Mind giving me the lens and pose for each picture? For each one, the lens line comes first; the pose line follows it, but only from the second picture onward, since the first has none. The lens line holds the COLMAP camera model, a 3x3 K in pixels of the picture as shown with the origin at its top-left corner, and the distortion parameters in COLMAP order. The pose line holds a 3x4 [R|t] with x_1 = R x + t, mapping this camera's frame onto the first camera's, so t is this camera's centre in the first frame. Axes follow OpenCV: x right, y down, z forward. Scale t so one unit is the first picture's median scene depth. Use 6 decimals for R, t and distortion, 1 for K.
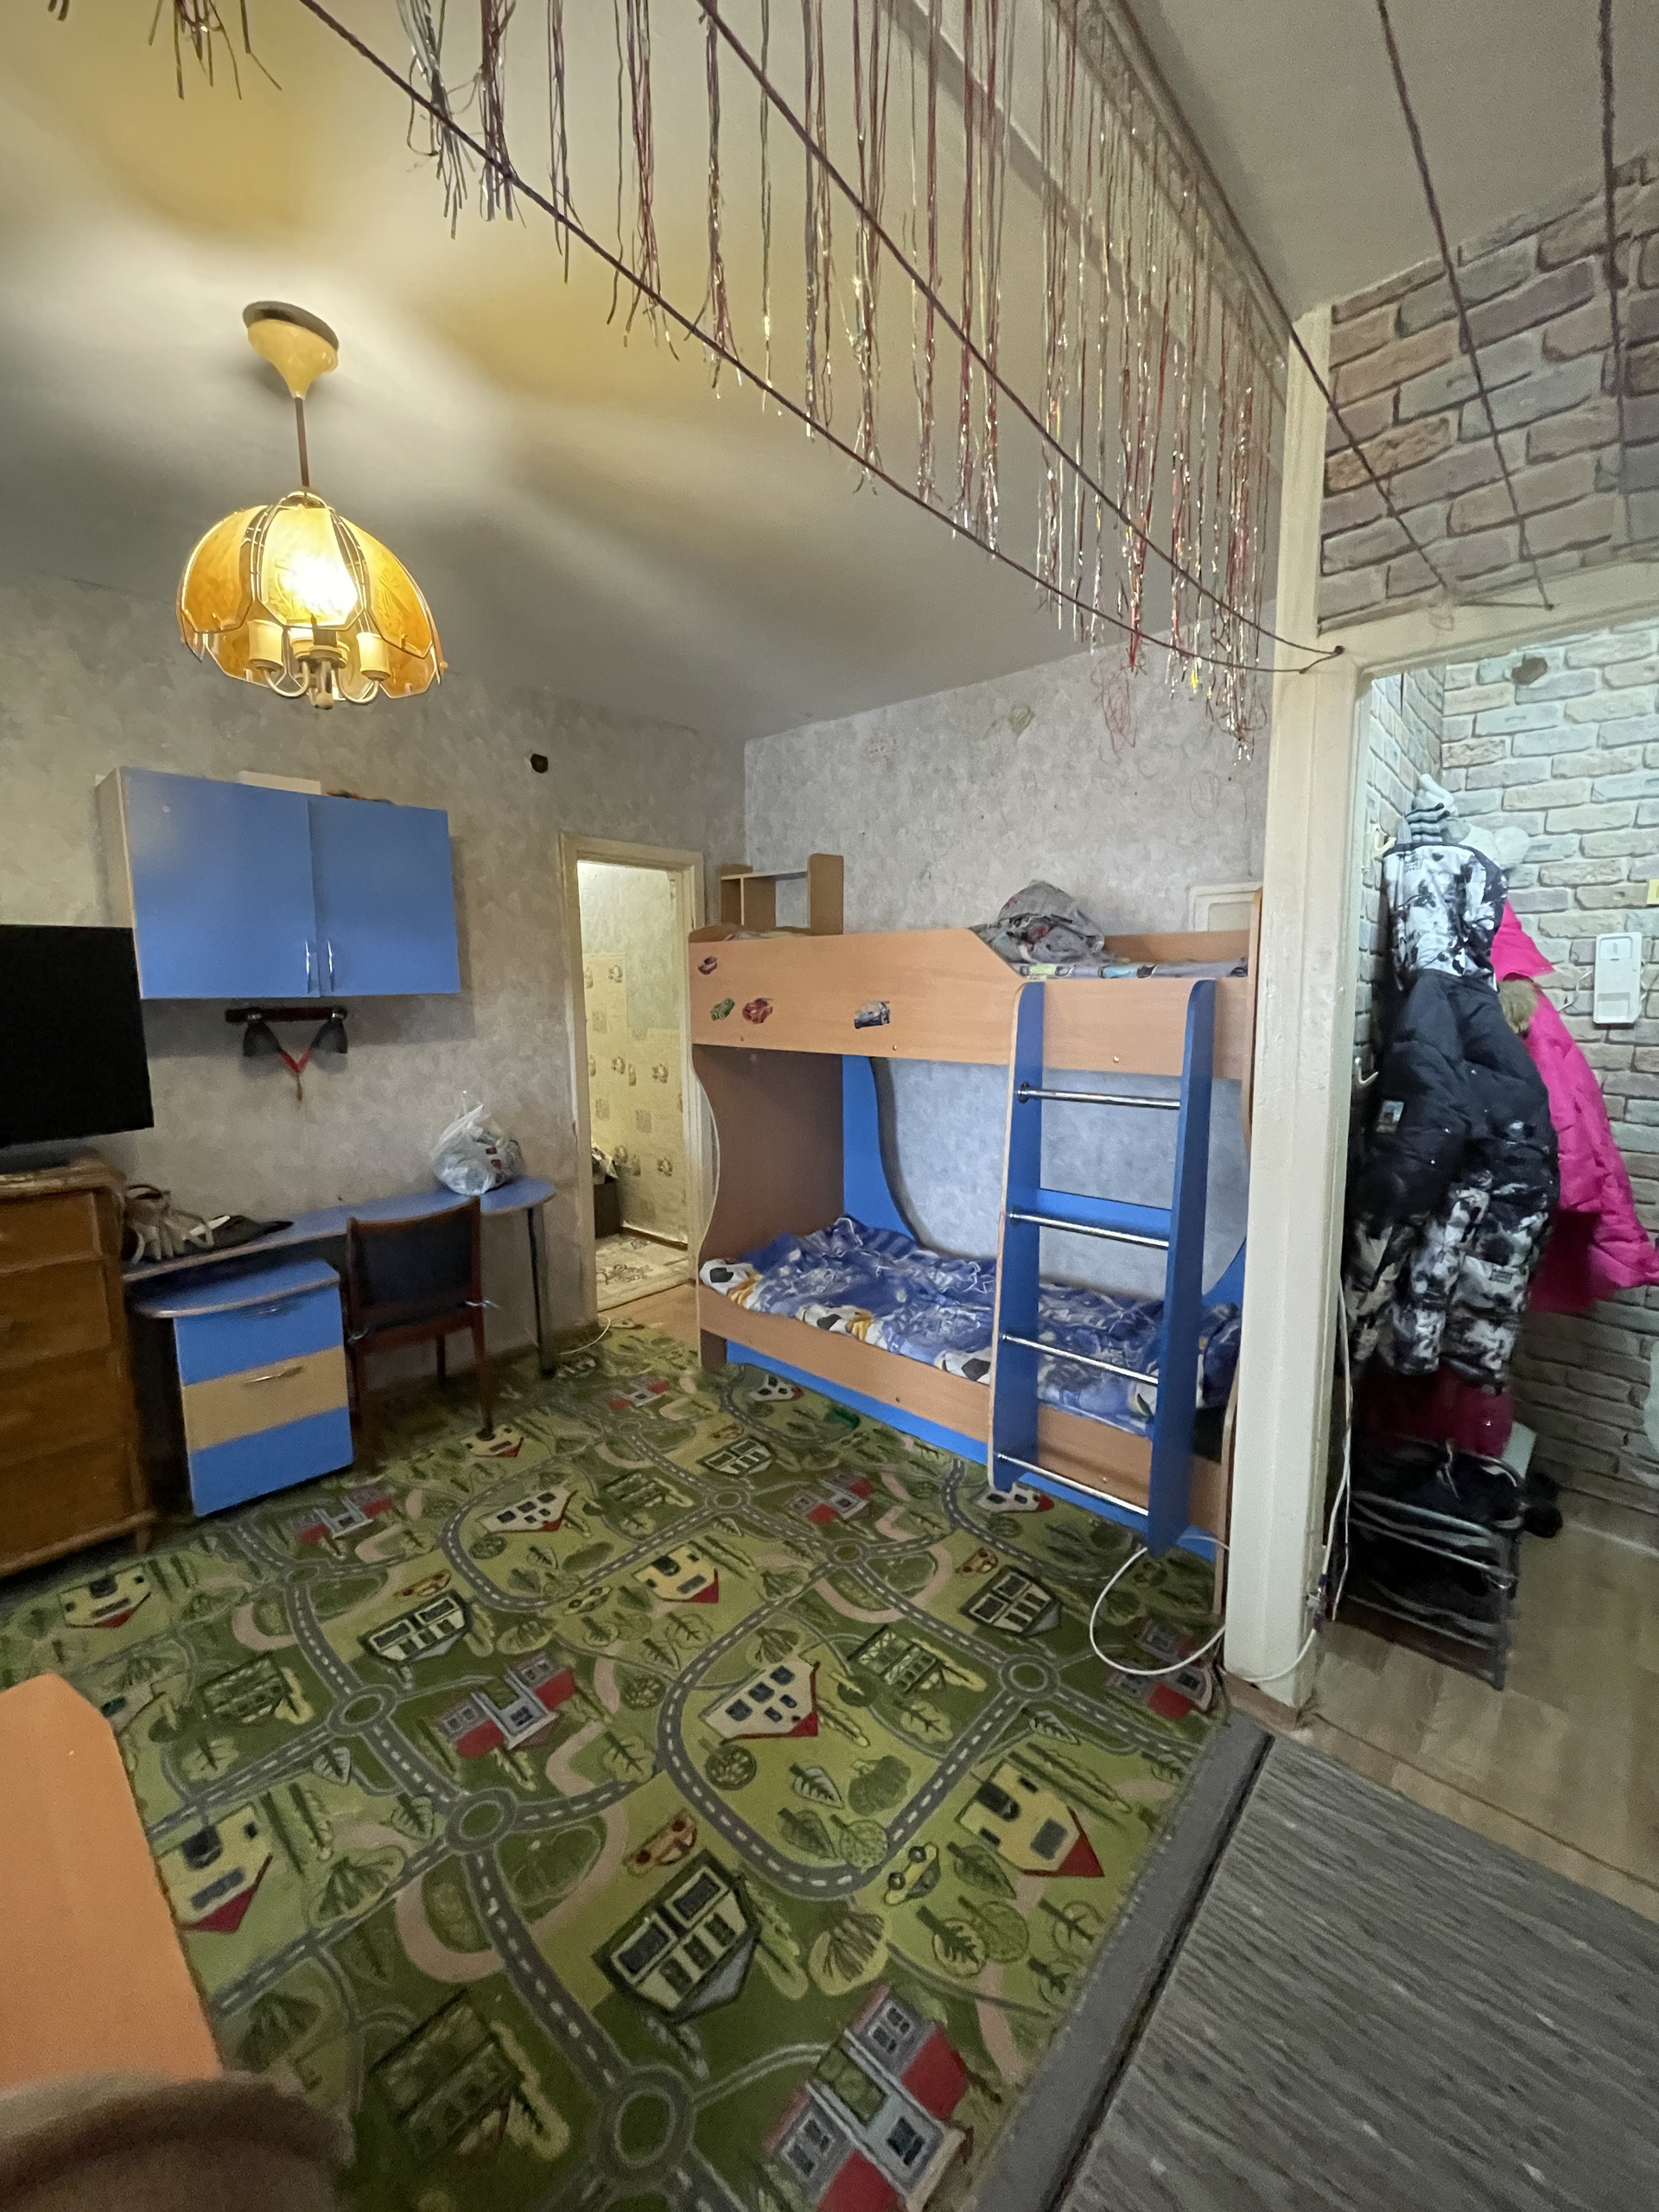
lens RADIAL K [[892.9, 0, 830.6], [0, 892.9, 1098.9], [0, 0, 1]] dist [-0.002897, 0.000724]
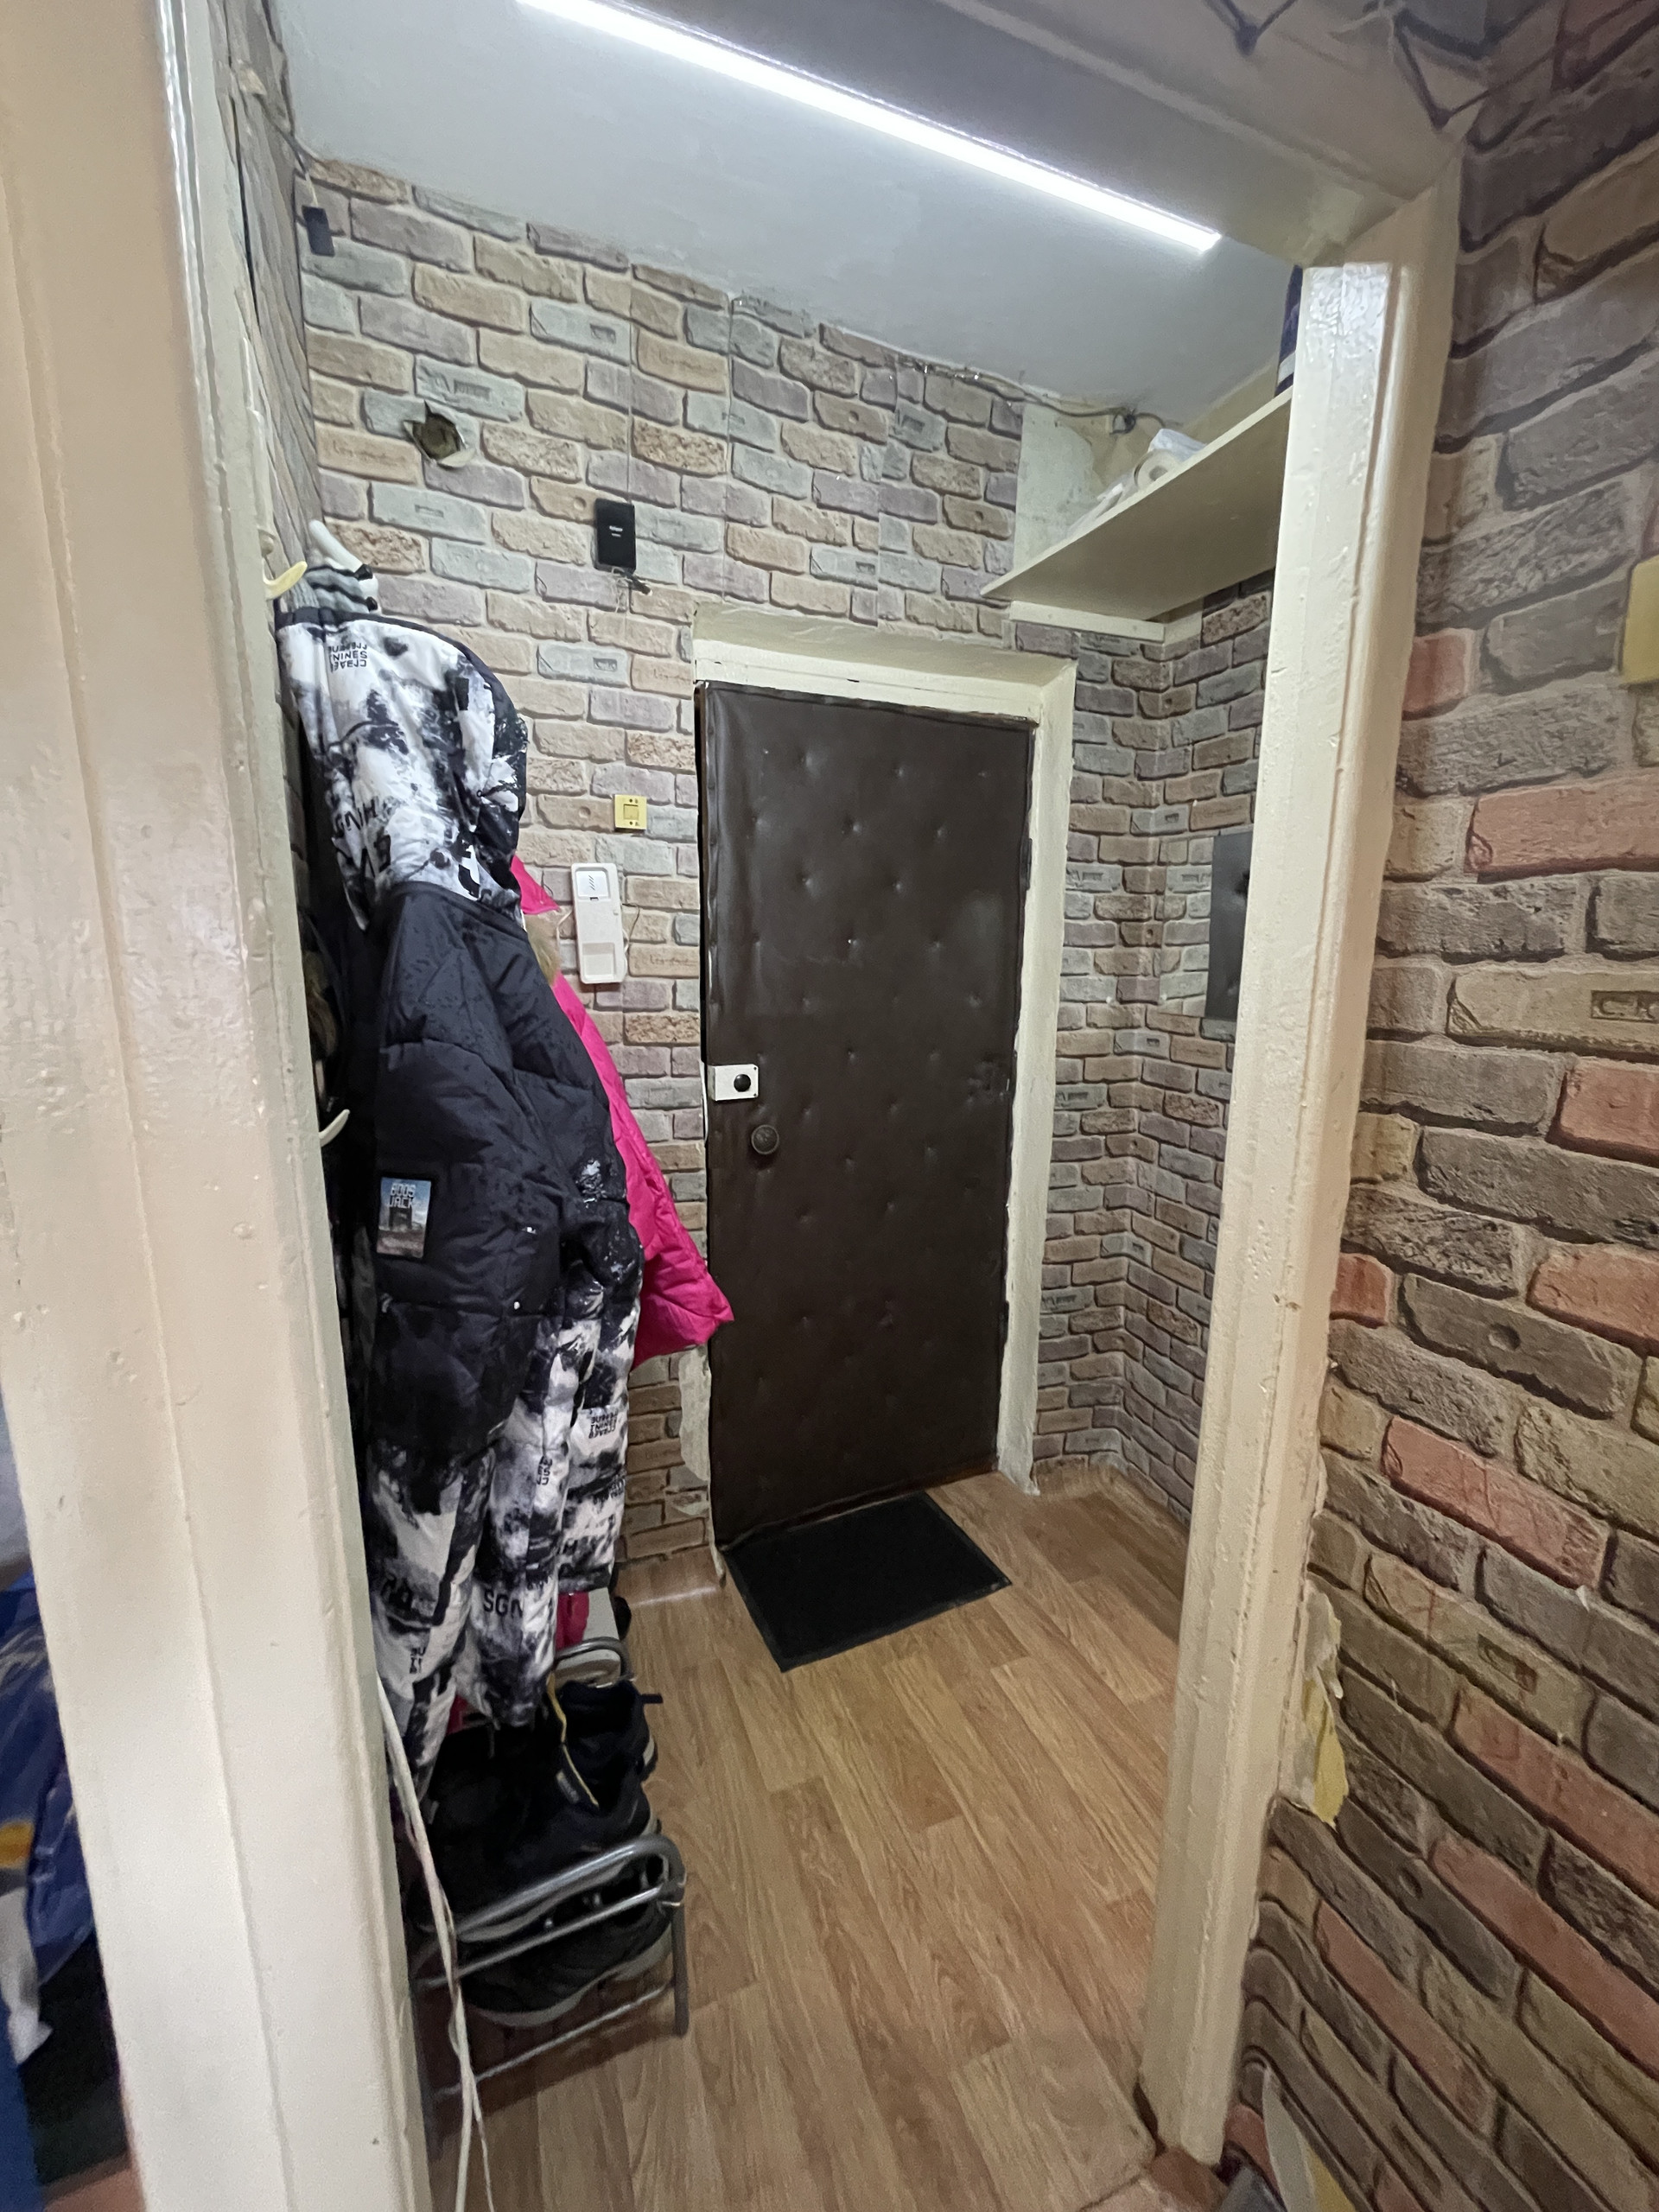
lens RADIAL K [[892.9, 0, 830.6], [0, 892.9, 1098.9], [0, 0, 1]] dist [-0.002897, 0.000724]
pose [[0.429069, -0.146472, 0.891317, 0.328400], [0.107468, 0.988034, 0.110632, -0.062014], [-0.896856, 0.048319, 0.439676, 0.605124]]
